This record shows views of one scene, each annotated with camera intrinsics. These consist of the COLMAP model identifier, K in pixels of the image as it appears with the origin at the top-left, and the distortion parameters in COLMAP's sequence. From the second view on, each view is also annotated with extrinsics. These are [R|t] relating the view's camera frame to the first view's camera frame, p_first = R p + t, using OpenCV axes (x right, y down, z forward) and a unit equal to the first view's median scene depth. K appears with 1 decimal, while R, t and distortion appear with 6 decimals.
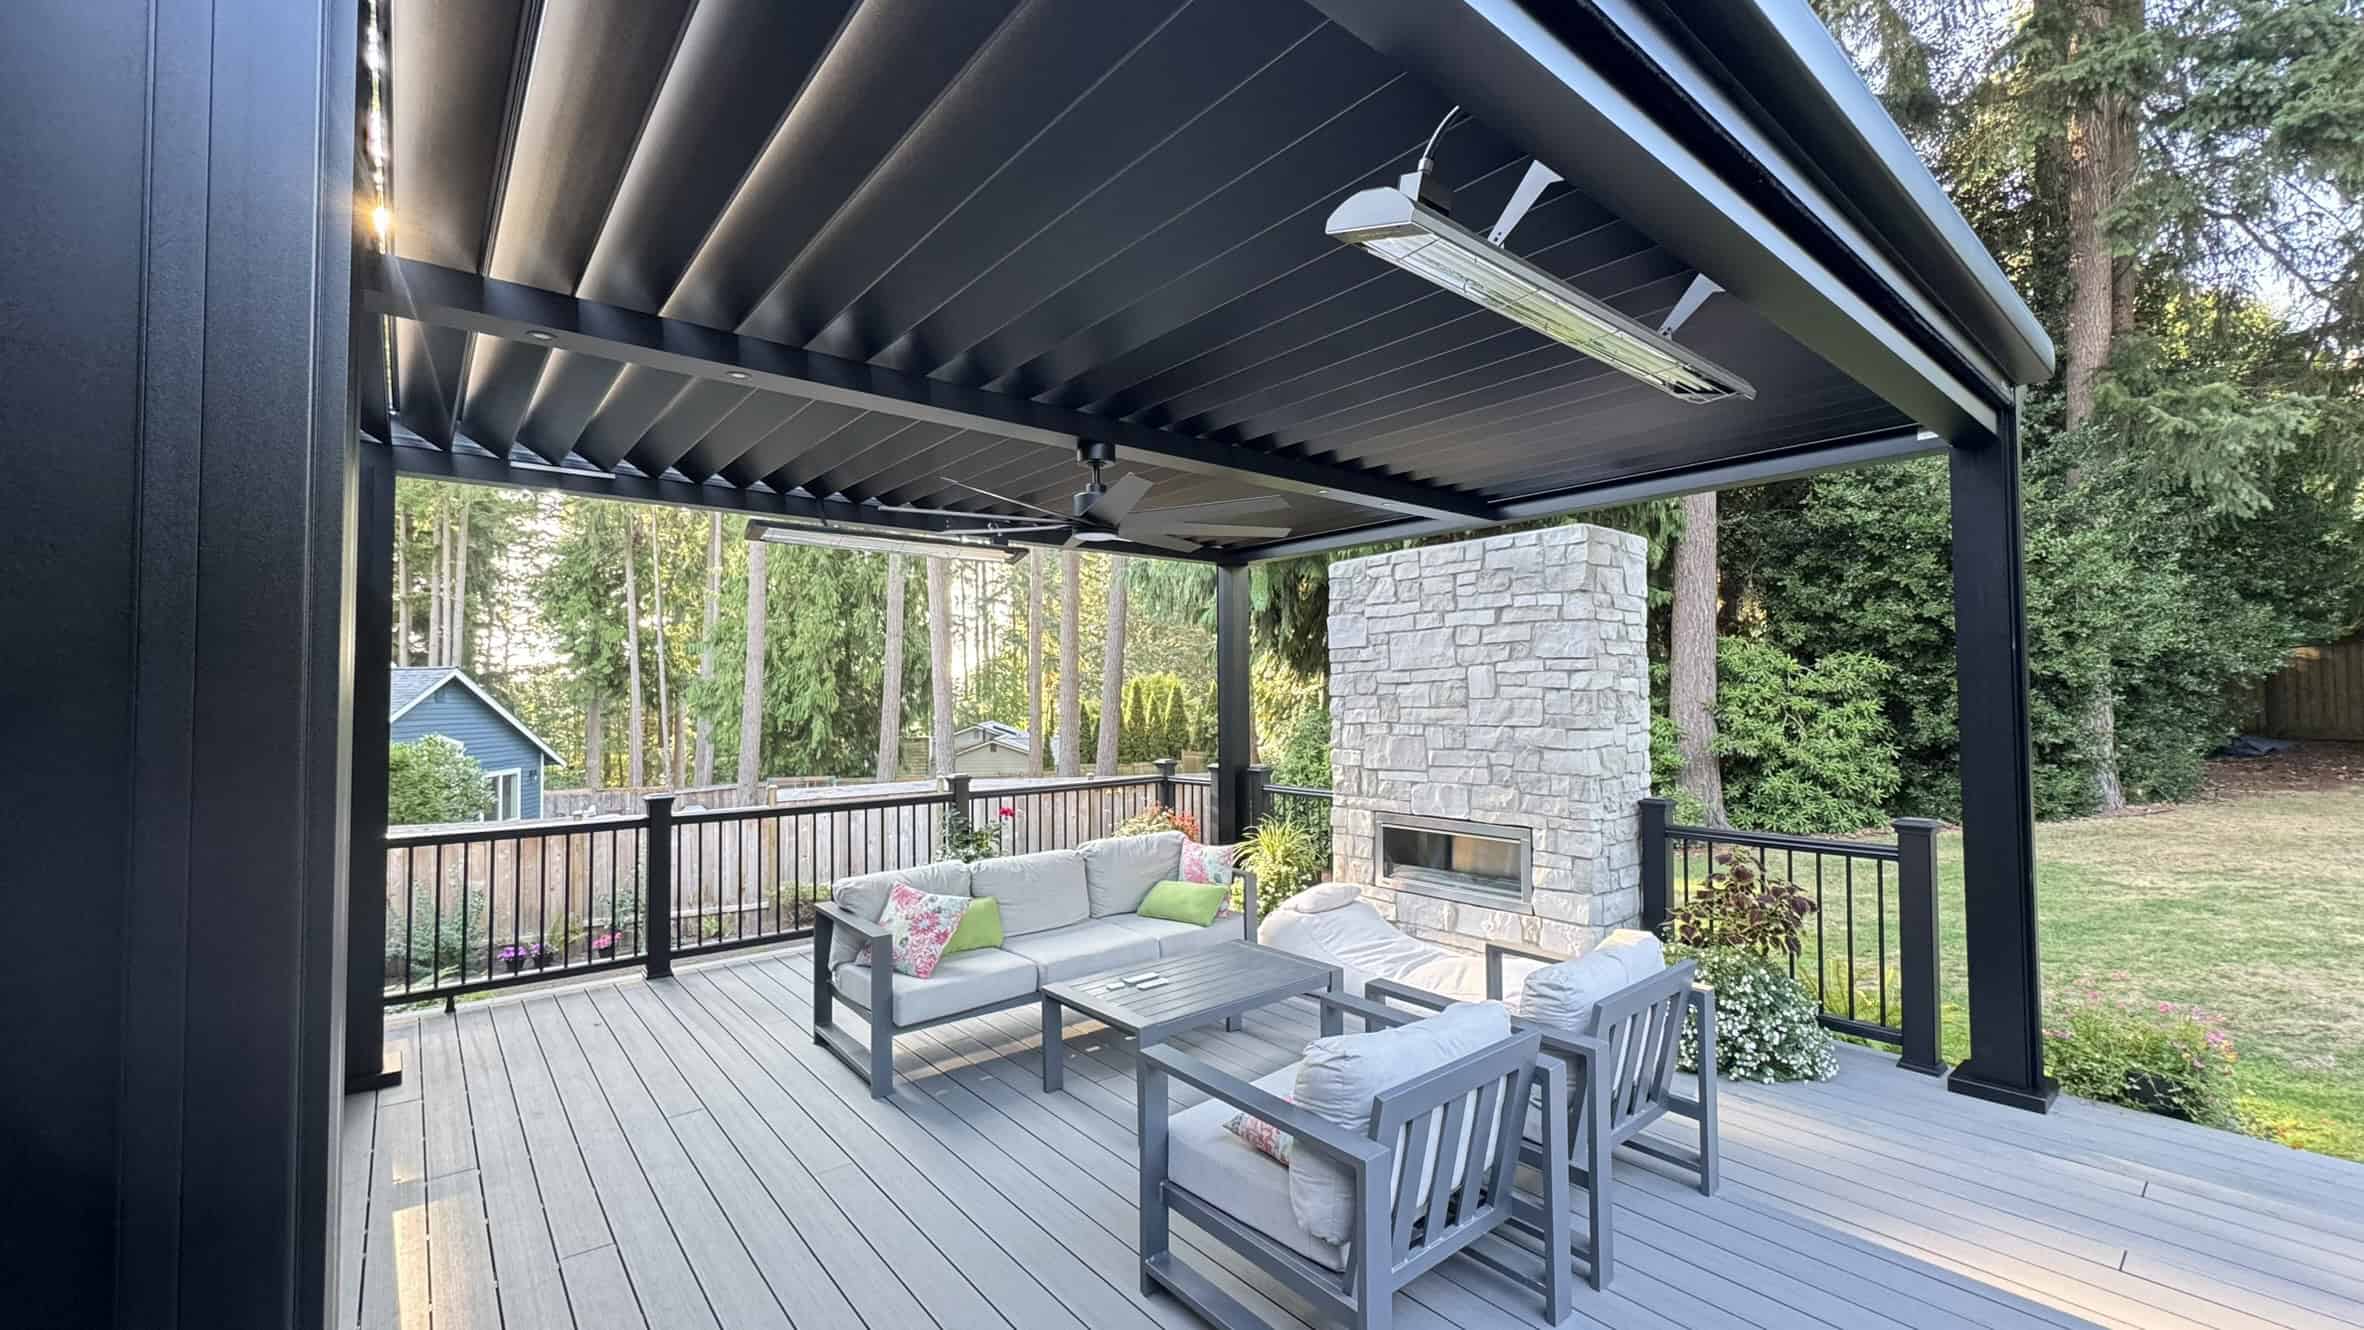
lens RADIAL K [[937.0, 0, 1183.5], [0, 937.0, 669.3], [0, 0, 1]] dist [-0.001357, 0.000197]
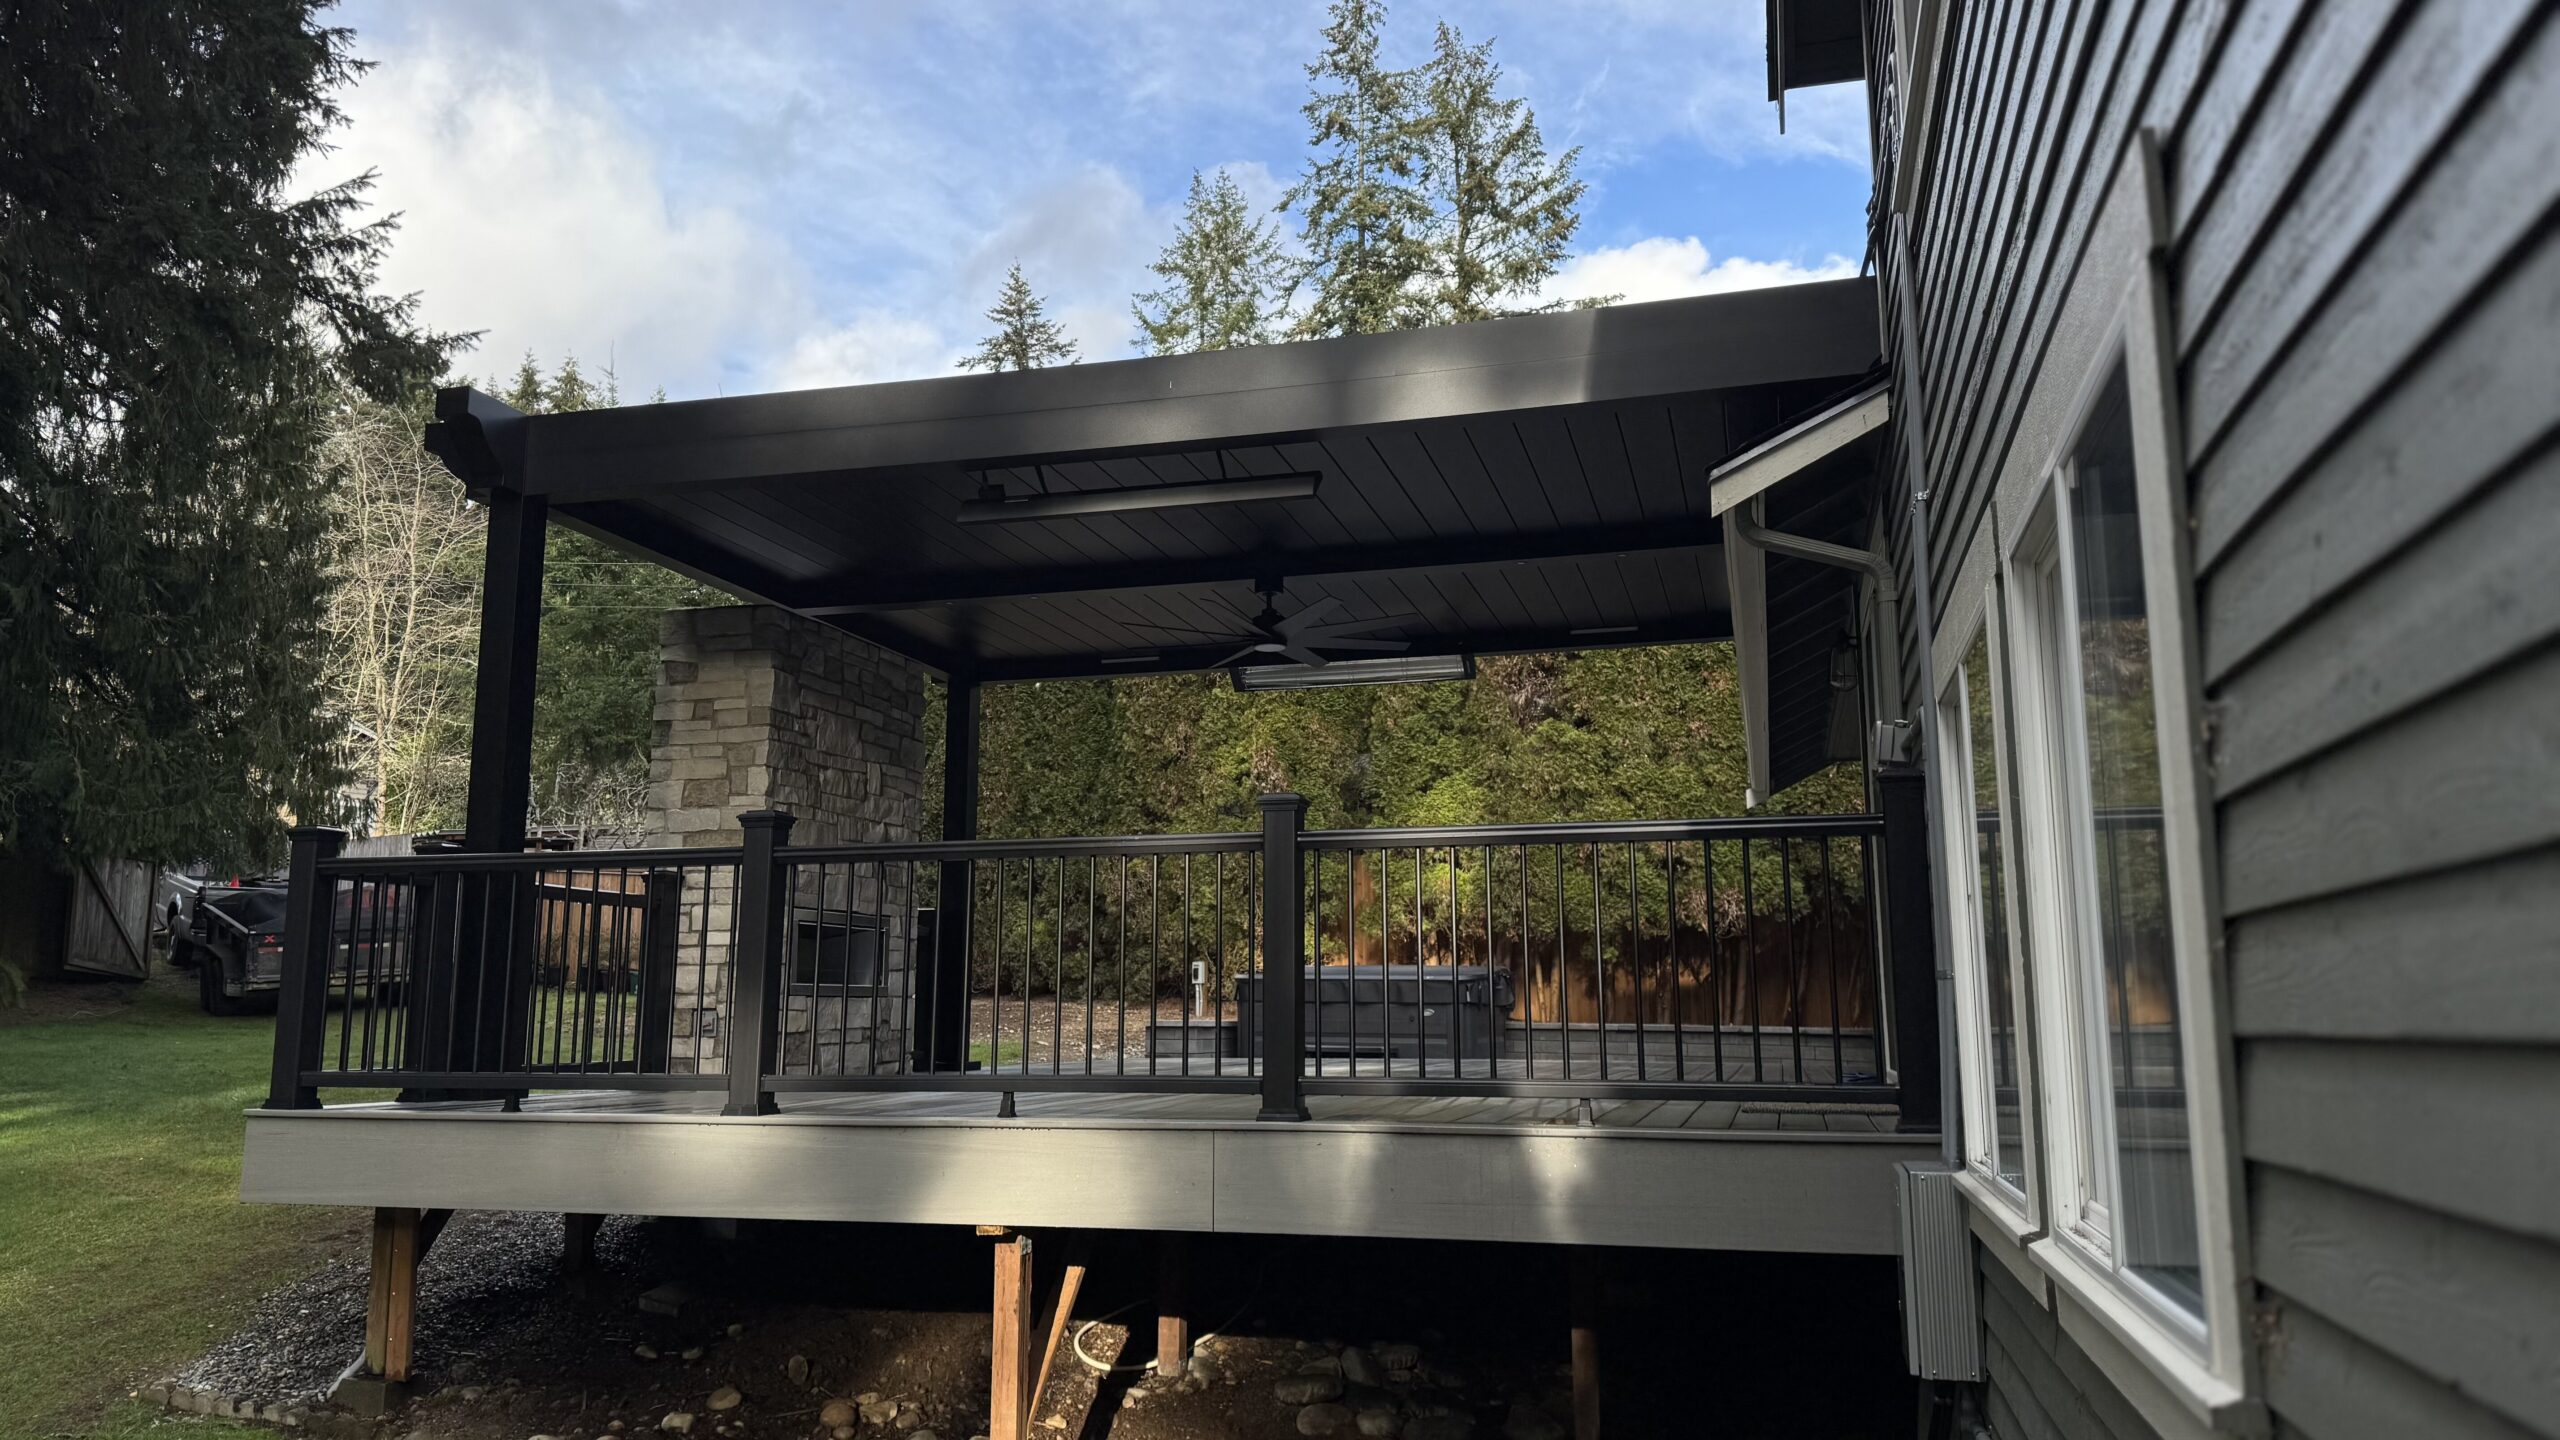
lens RADIAL K [[1800.6, 0, 1286.7], [0, 1800.6, 734.8], [0, 0, 1]] dist [0.062249, -0.068810]
pose [[-0.573355, 0.137602, 0.807669, -0.722754], [-0.016856, 0.983606, -0.179542, 0.145800], [-0.819134, -0.116556, -0.561636, 0.806819]]
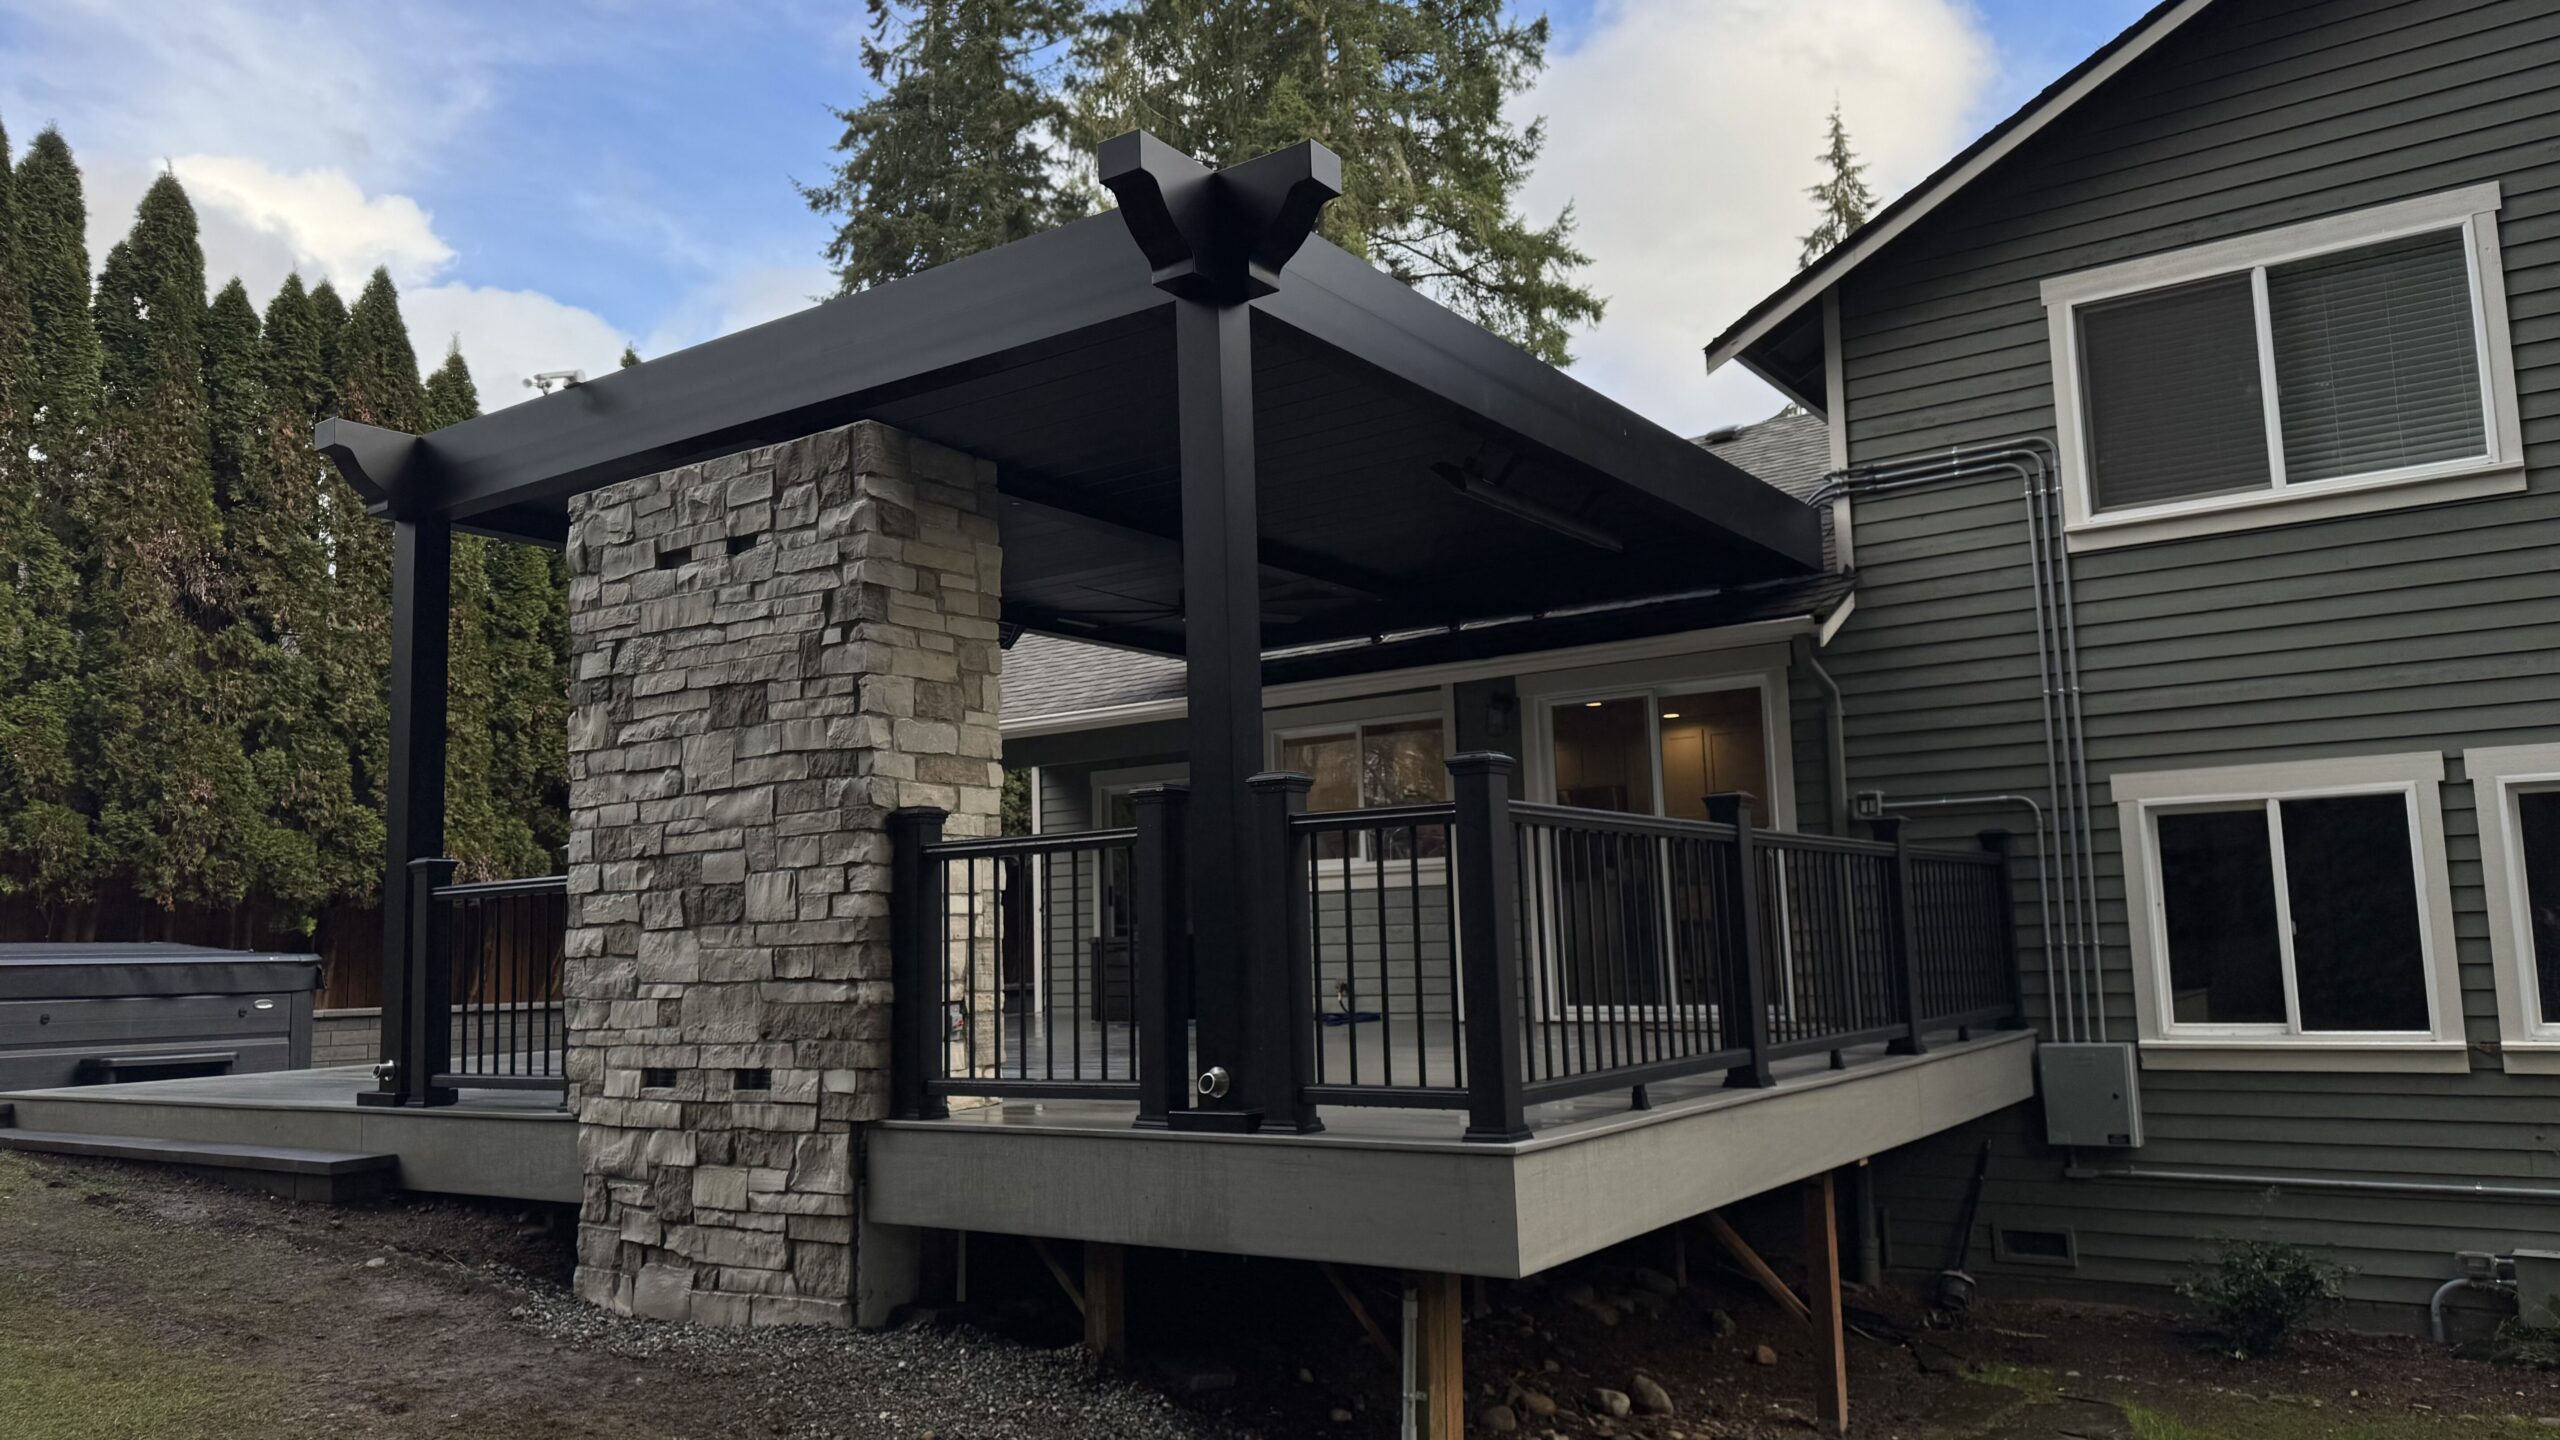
lens RADIAL K [[1800.6, 0, 1313.4], [0, 1800.6, 743.4], [0, 0, 1]] dist [0.062249, -0.068810]
pose [[-0.958510, 0.006291, -0.284989, 0.157796], [0.047013, 0.989555, -0.136275, 0.126856], [0.281155, -0.144019, -0.948794, 1.147436]]
